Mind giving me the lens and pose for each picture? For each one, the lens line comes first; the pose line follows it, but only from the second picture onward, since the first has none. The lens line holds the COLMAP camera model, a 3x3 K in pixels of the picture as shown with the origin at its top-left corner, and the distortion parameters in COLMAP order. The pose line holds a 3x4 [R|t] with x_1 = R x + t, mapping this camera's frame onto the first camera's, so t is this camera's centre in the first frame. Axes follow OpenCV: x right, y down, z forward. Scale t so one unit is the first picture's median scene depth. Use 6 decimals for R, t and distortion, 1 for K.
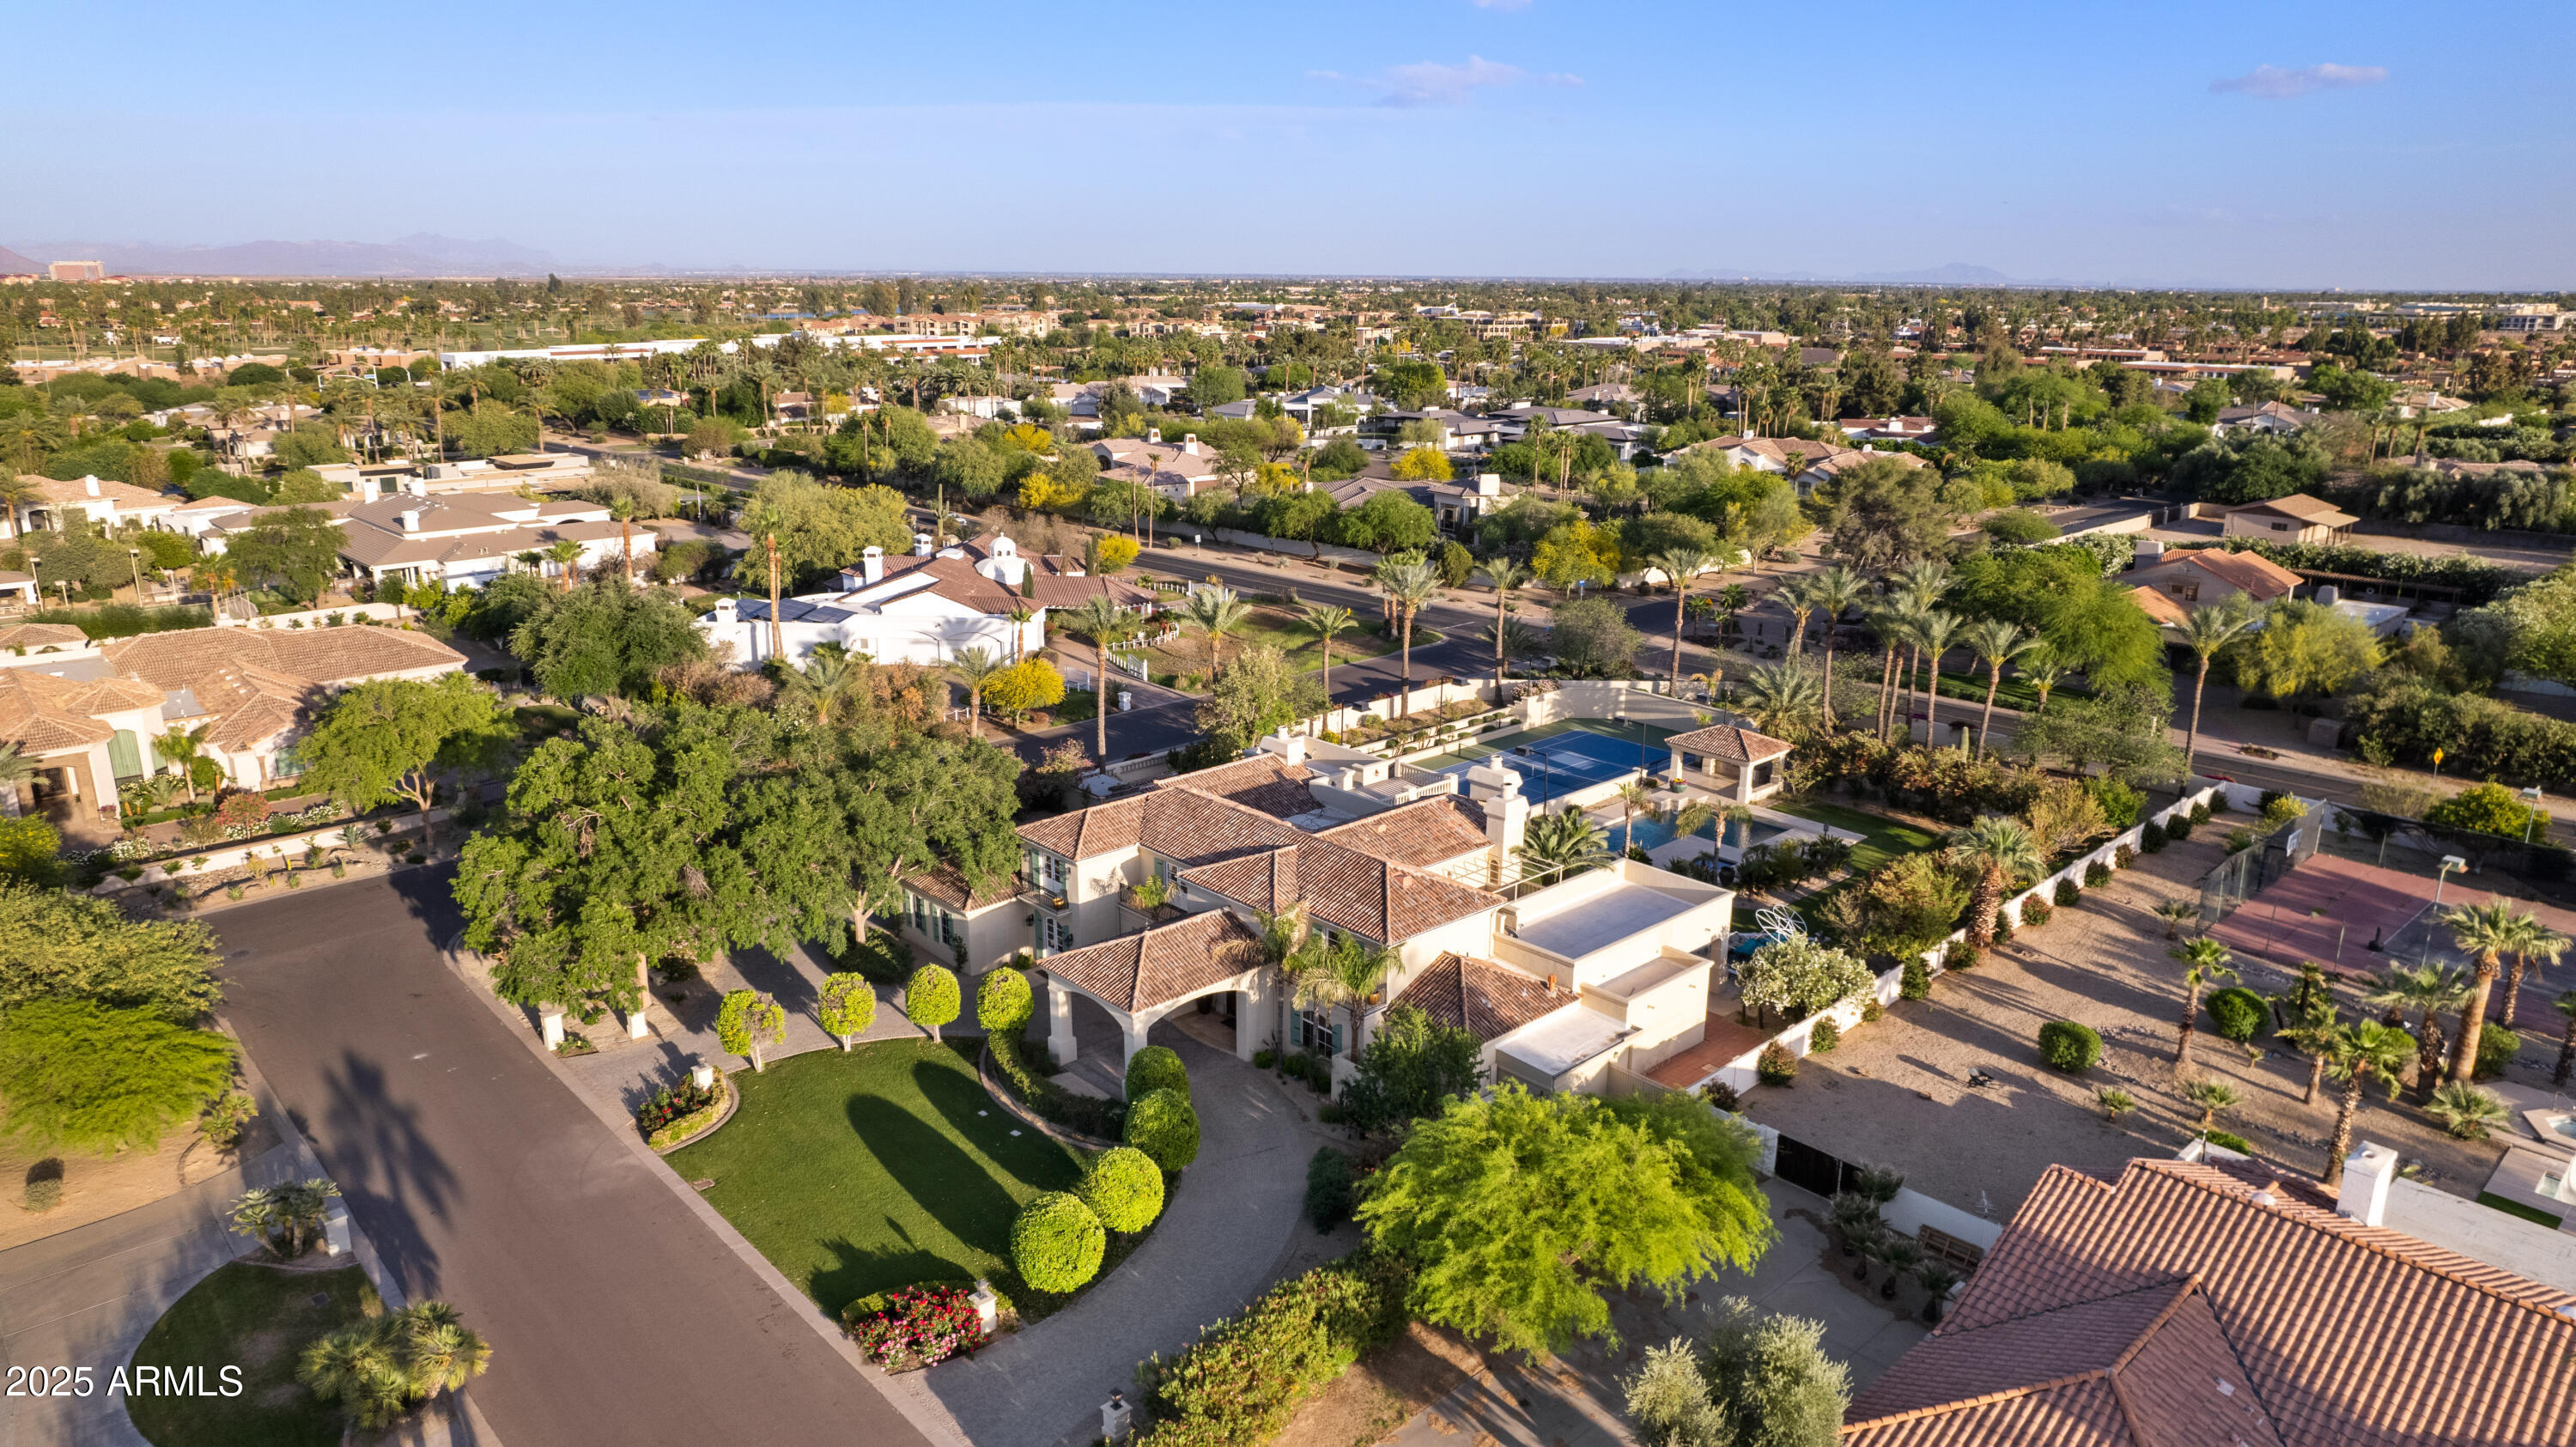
lens RADIAL K [[1632.8, 0, 1288.0], [0, 1632.8, 723.5], [0, 0, 1]] dist [-0.006798, -0.001030]
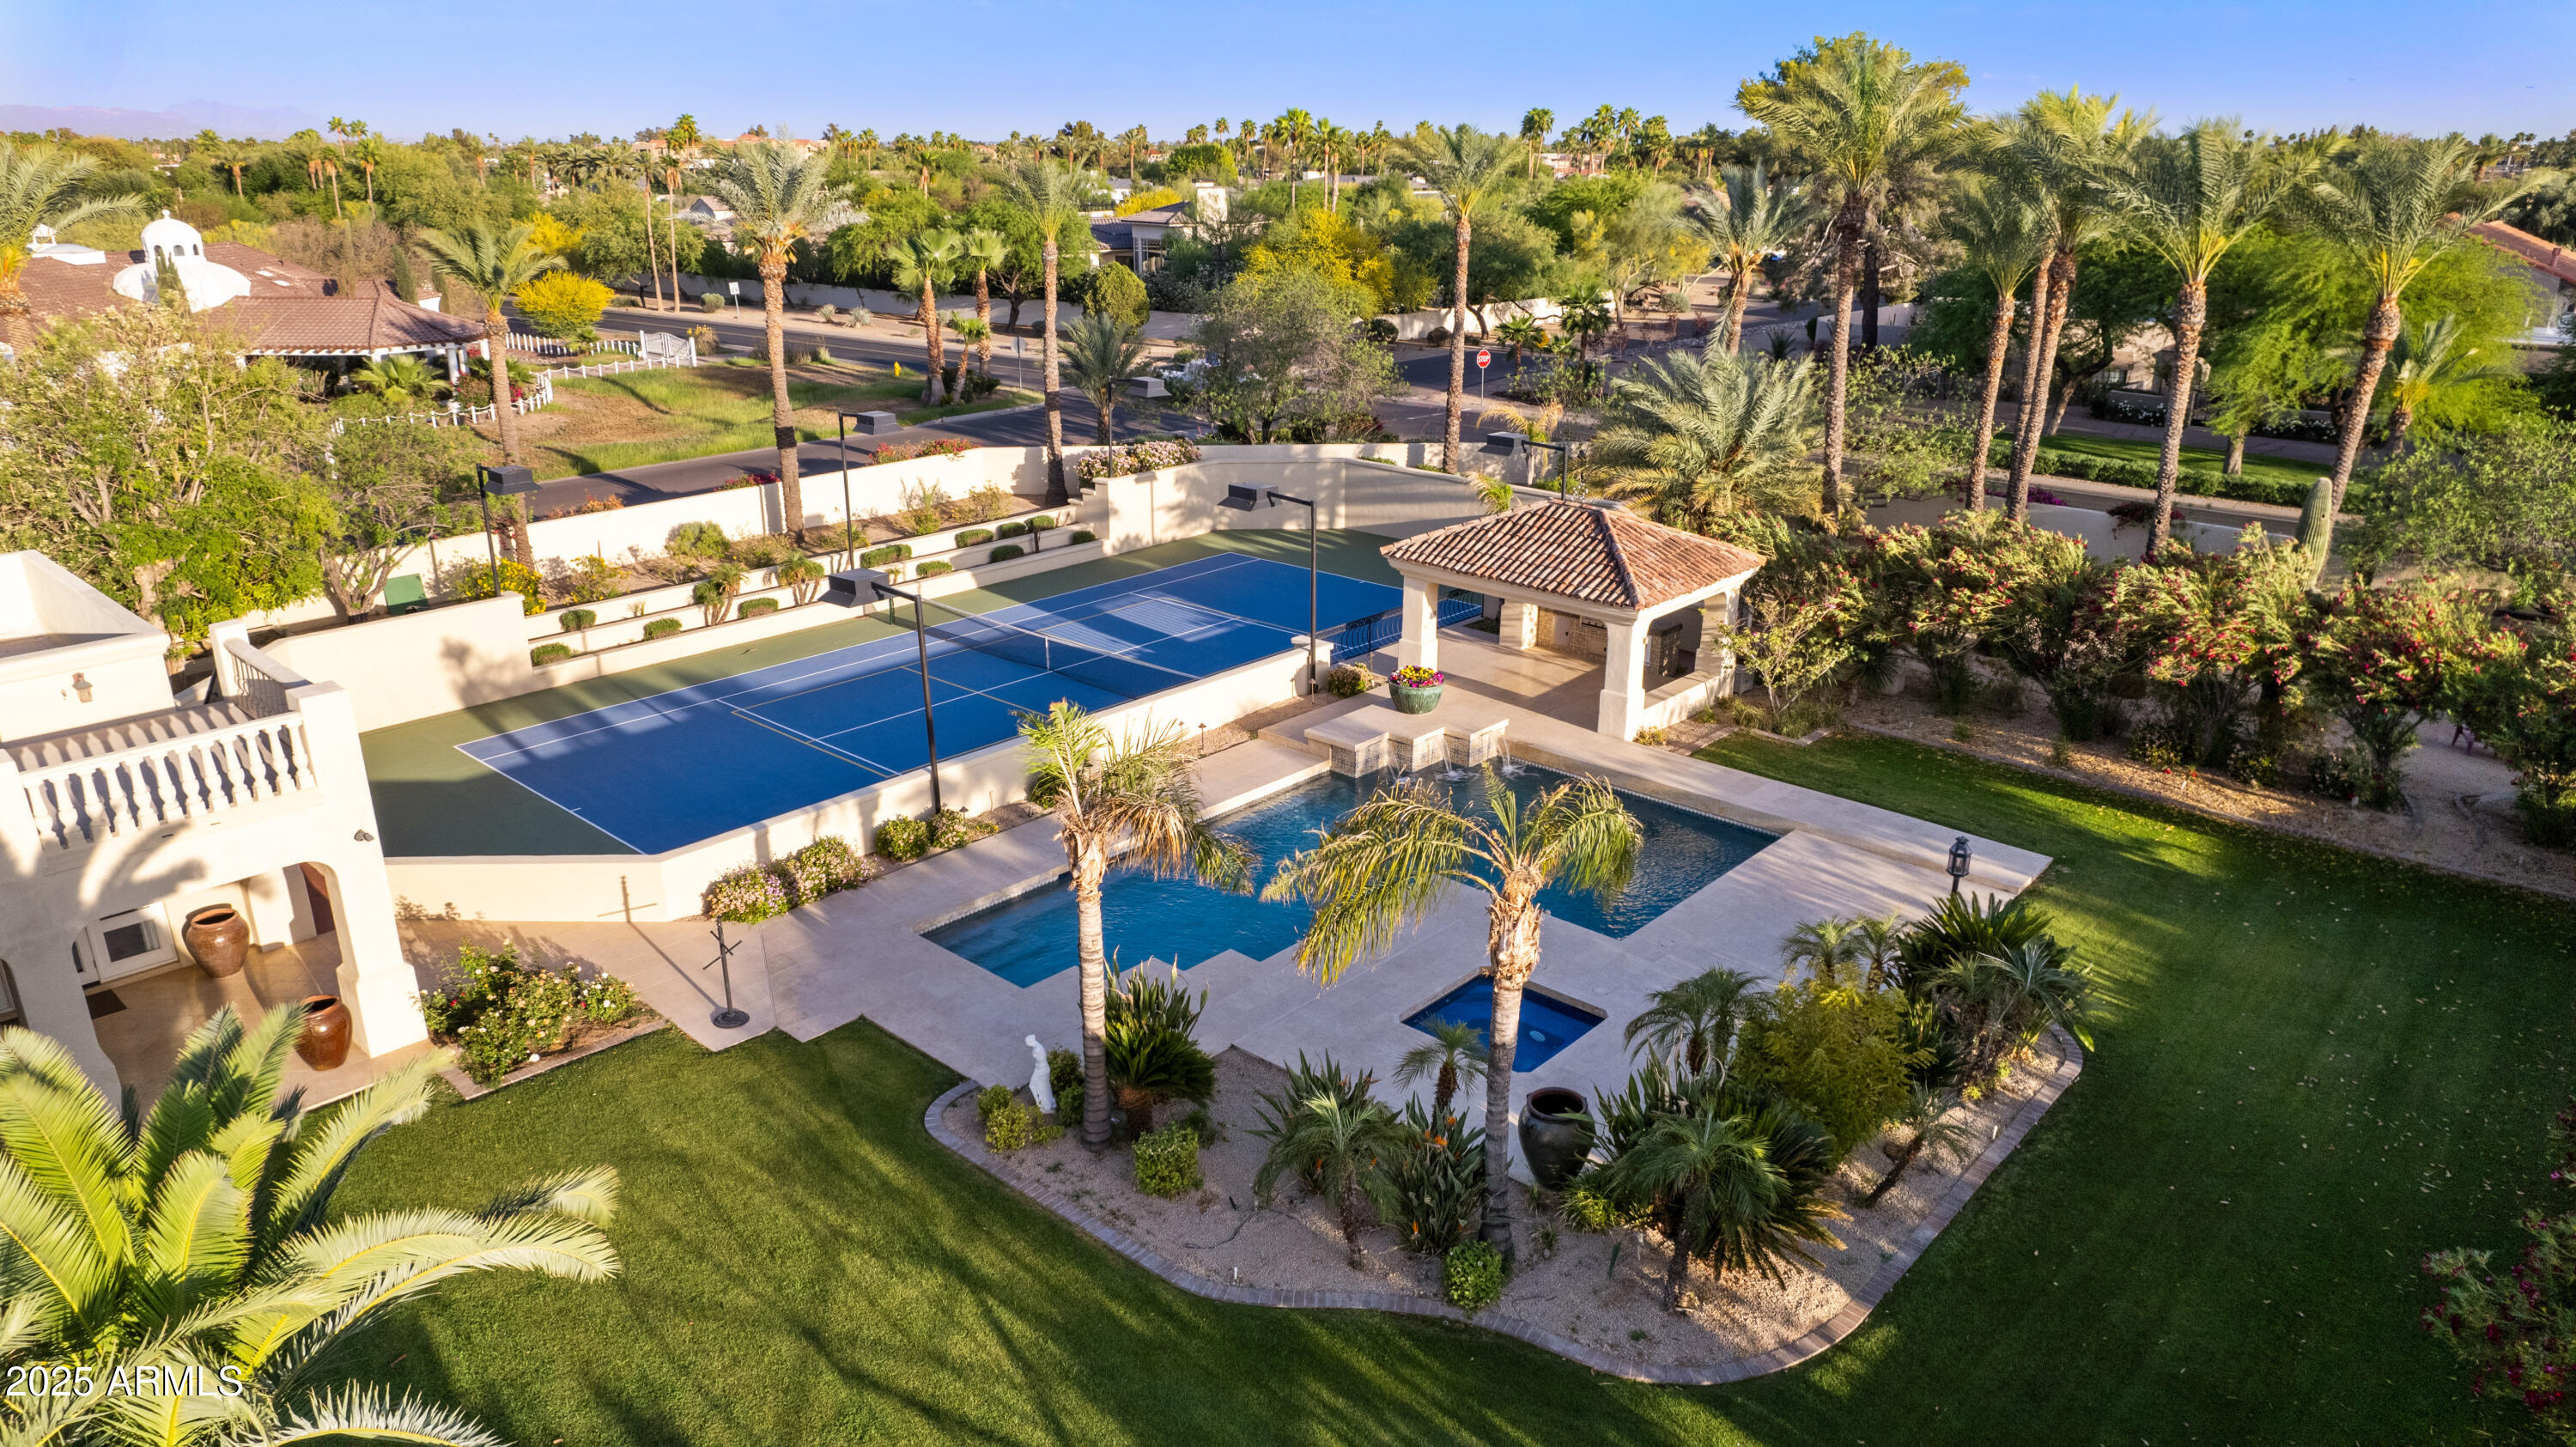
lens RADIAL K [[1632.8, 0, 1288.0], [0, 1632.8, 723.5], [0, 0, 1]] dist [-0.006798, -0.001030]
pose [[0.996132, -0.032402, 0.081680, 0.182265], [0.026271, 0.996833, 0.075058, 0.019540], [-0.083854, -0.072622, 0.993828, 0.664467]]
